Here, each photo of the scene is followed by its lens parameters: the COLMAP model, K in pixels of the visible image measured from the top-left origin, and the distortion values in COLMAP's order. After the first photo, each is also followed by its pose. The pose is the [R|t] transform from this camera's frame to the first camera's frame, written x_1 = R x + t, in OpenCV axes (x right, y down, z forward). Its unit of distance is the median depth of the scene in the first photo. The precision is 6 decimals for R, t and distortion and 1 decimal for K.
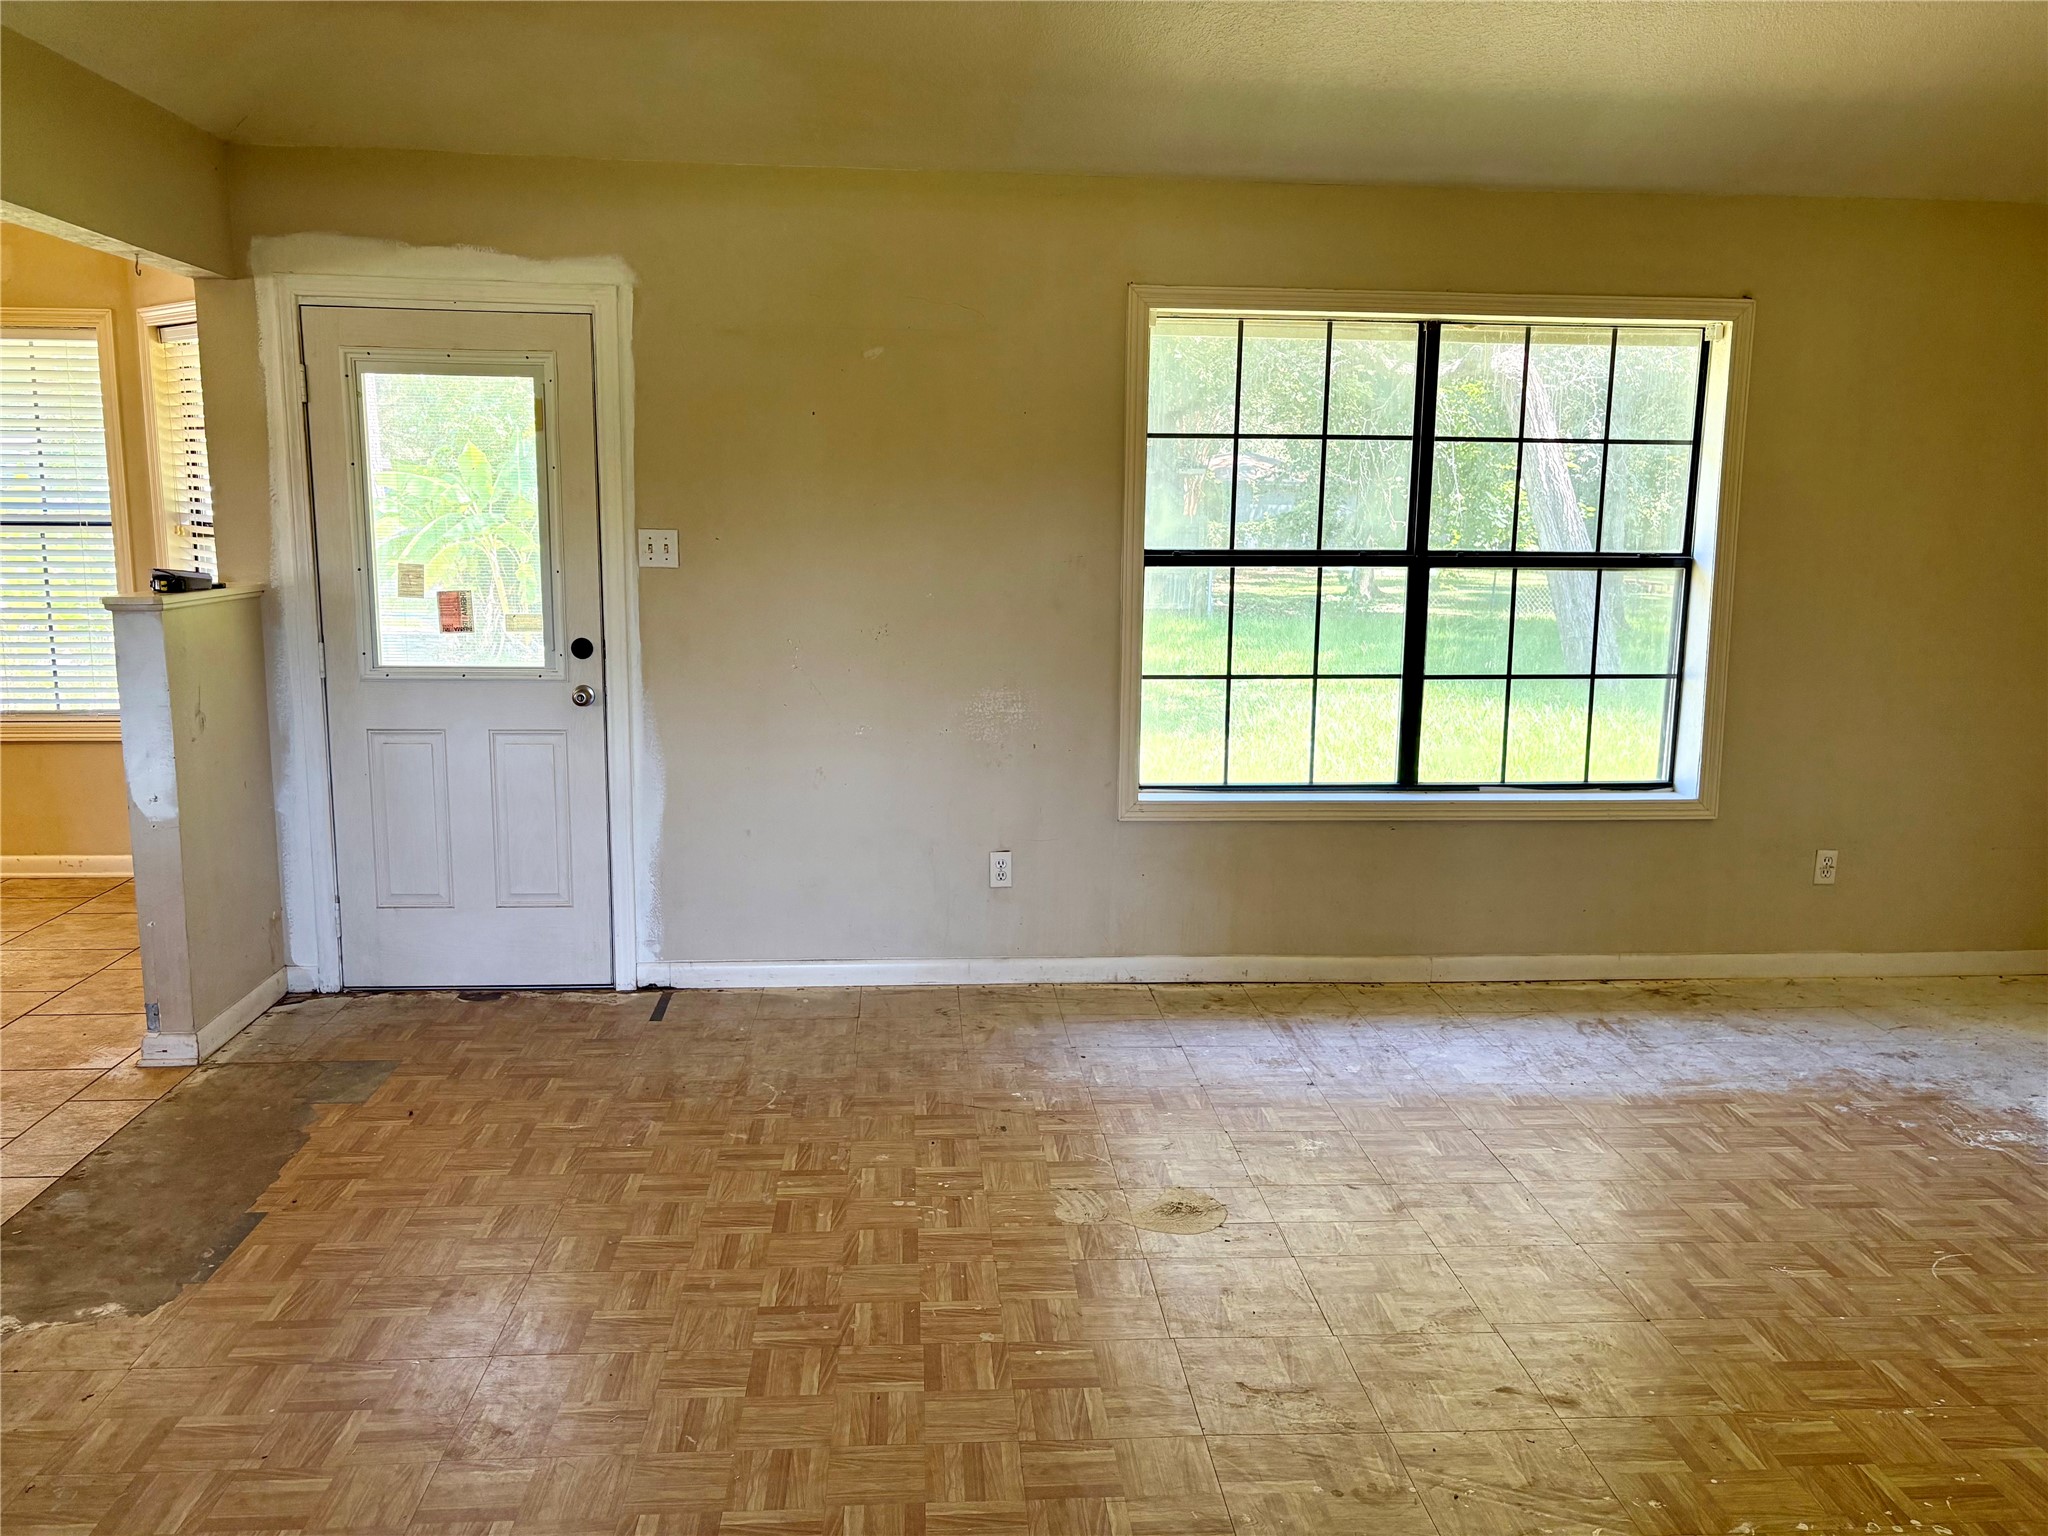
lens RADIAL K [[1539.2, 0, 1020.1], [0, 1539.2, 770.6], [0, 0, 1]] dist [0.045921, -0.060463]
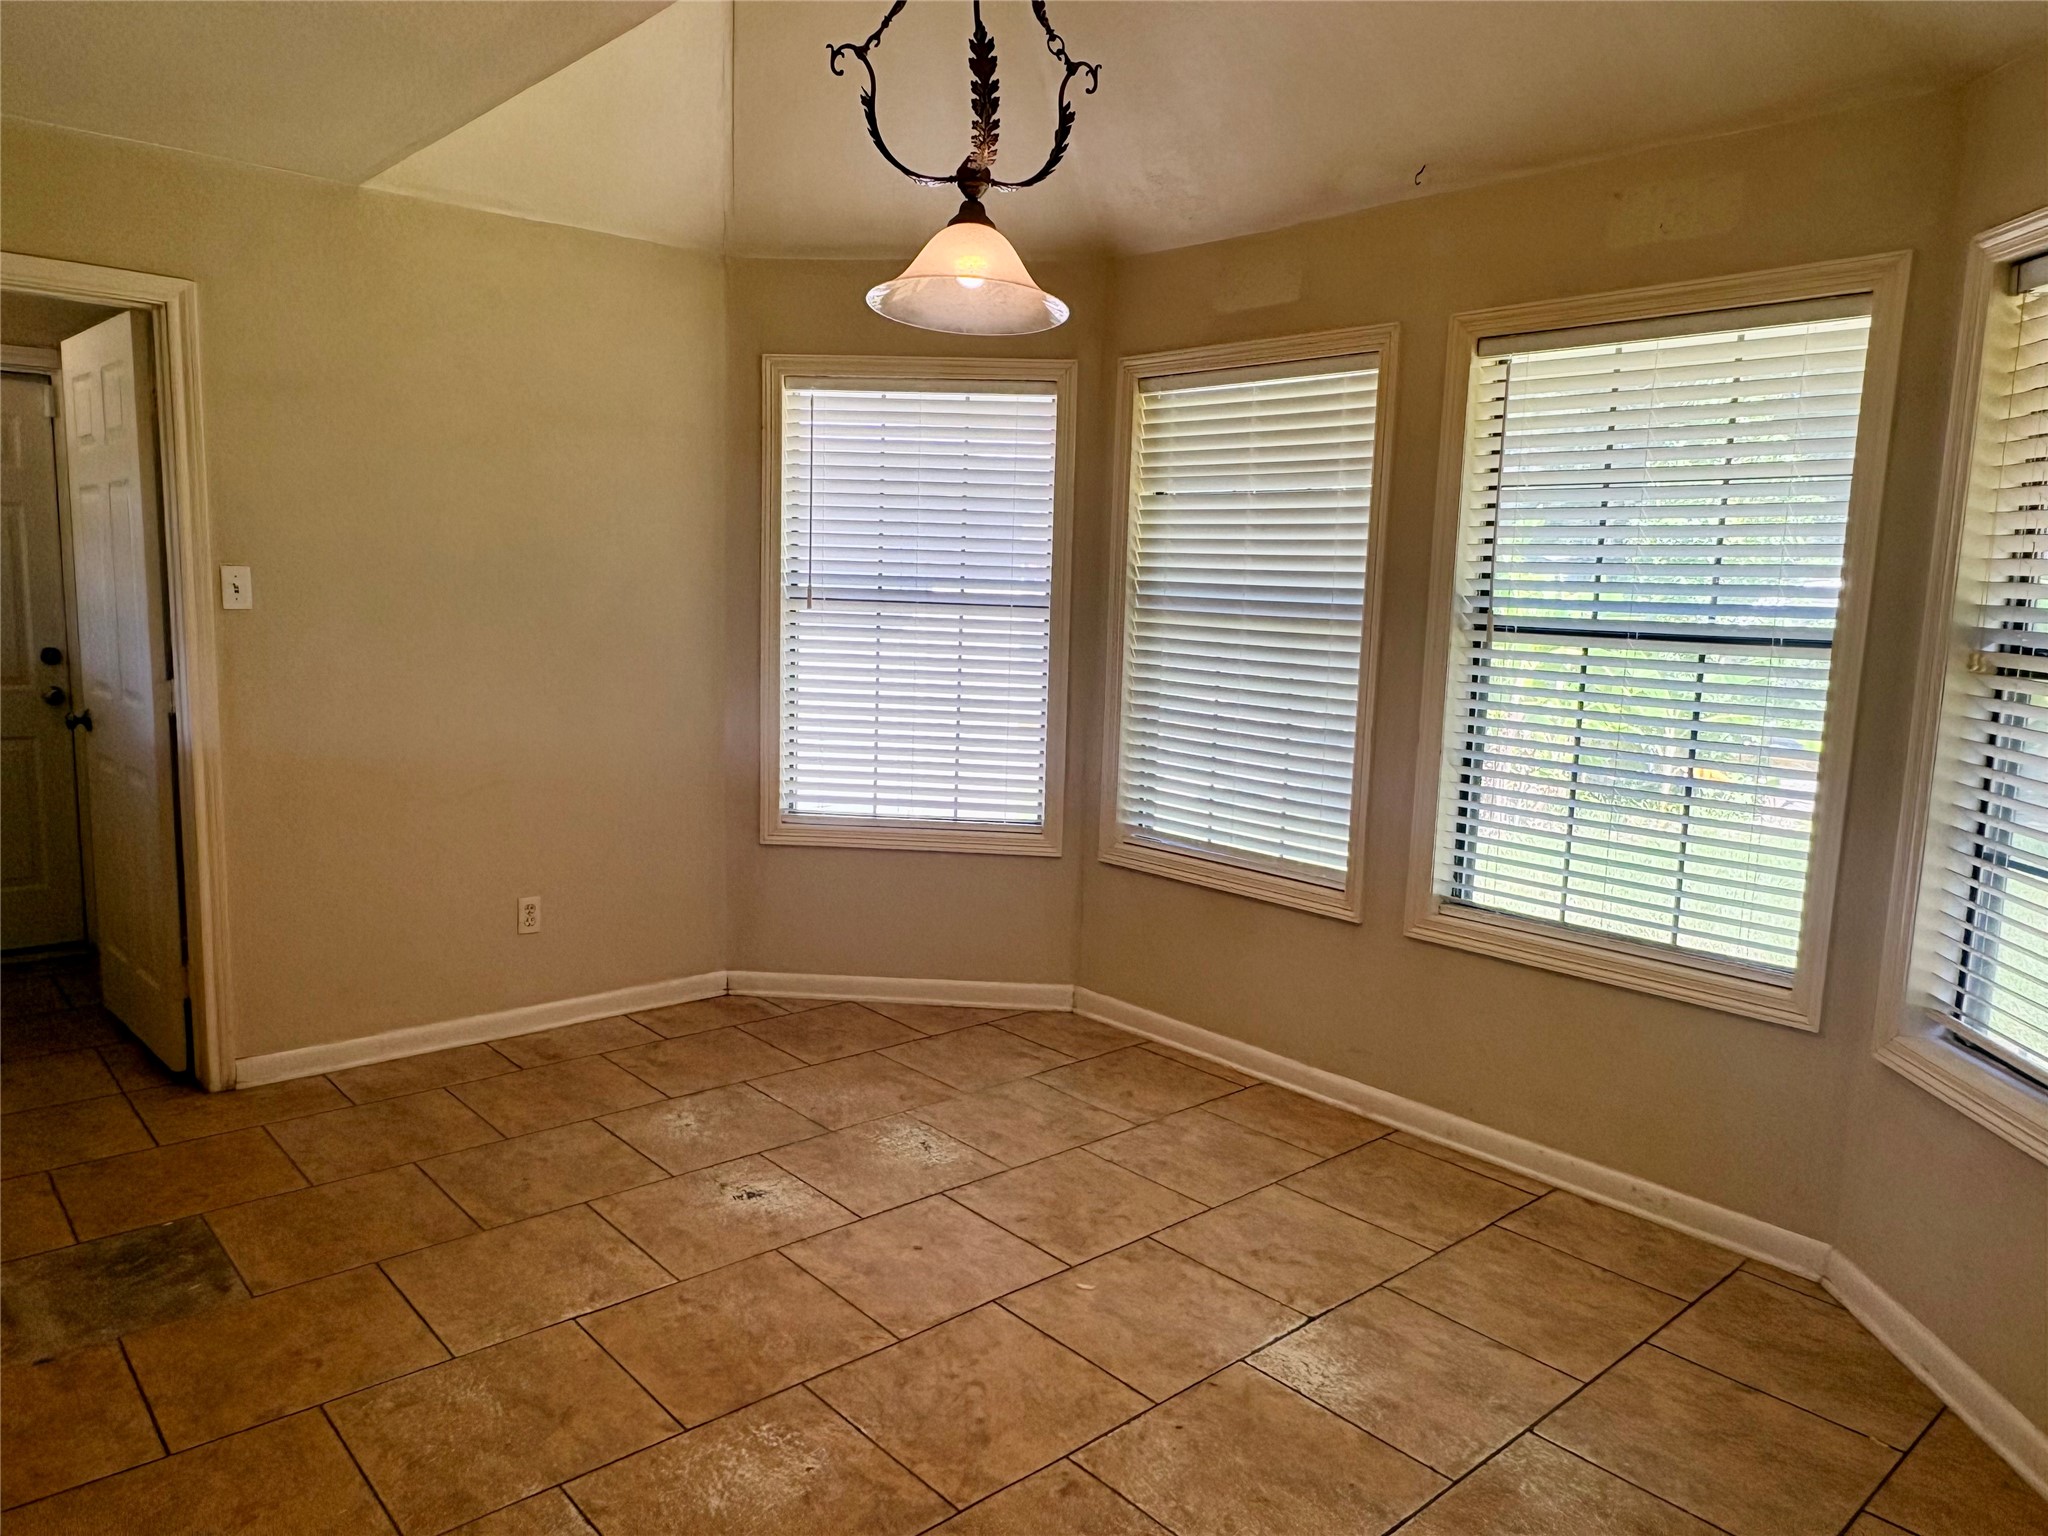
lens RADIAL K [[1414.4, 0, 987.3], [0, 1414.4, 762.2], [0, 0, 1]] dist [-0.002860, 0.003037]
pose [[0.593049, 0.108309, -0.797848, -0.519815], [-0.160298, 0.986957, 0.014830, -0.111492], [0.789048, 0.119099, 0.602676, 0.673008]]
